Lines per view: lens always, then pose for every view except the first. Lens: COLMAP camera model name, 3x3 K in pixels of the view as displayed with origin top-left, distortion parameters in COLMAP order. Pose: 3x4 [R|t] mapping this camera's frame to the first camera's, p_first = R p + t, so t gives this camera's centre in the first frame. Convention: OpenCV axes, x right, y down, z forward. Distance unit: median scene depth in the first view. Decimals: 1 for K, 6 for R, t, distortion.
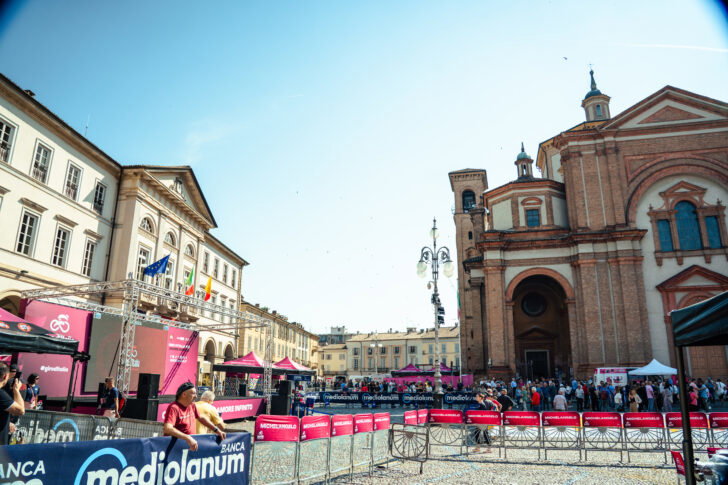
lens RADIAL K [[491.8, 0, 364.0], [0, 491.8, 242.5], [0, 0, 1]] dist [-0.067939, 0.003639]
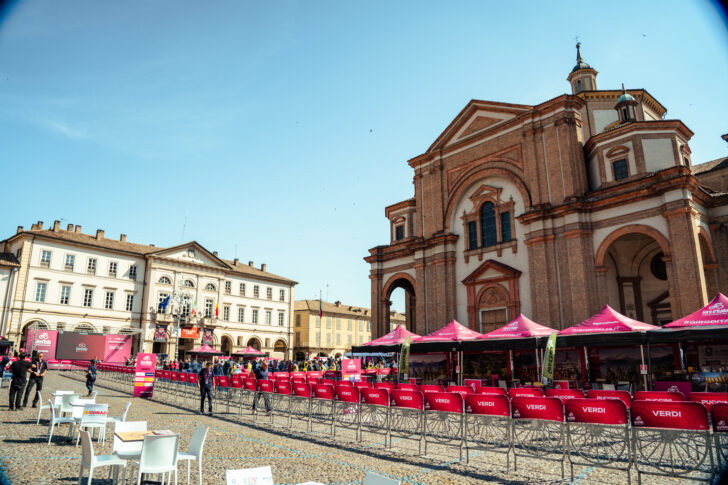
lens RADIAL K [[491.8, 0, 364.0], [0, 491.8, 242.5], [0, 0, 1]] dist [-0.067939, 0.003639]
pose [[0.815965, -0.144509, -0.559748, 1.067897], [0.156188, 0.987352, -0.027222, -0.006641], [0.556602, -0.065213, 0.828216, -0.119889]]
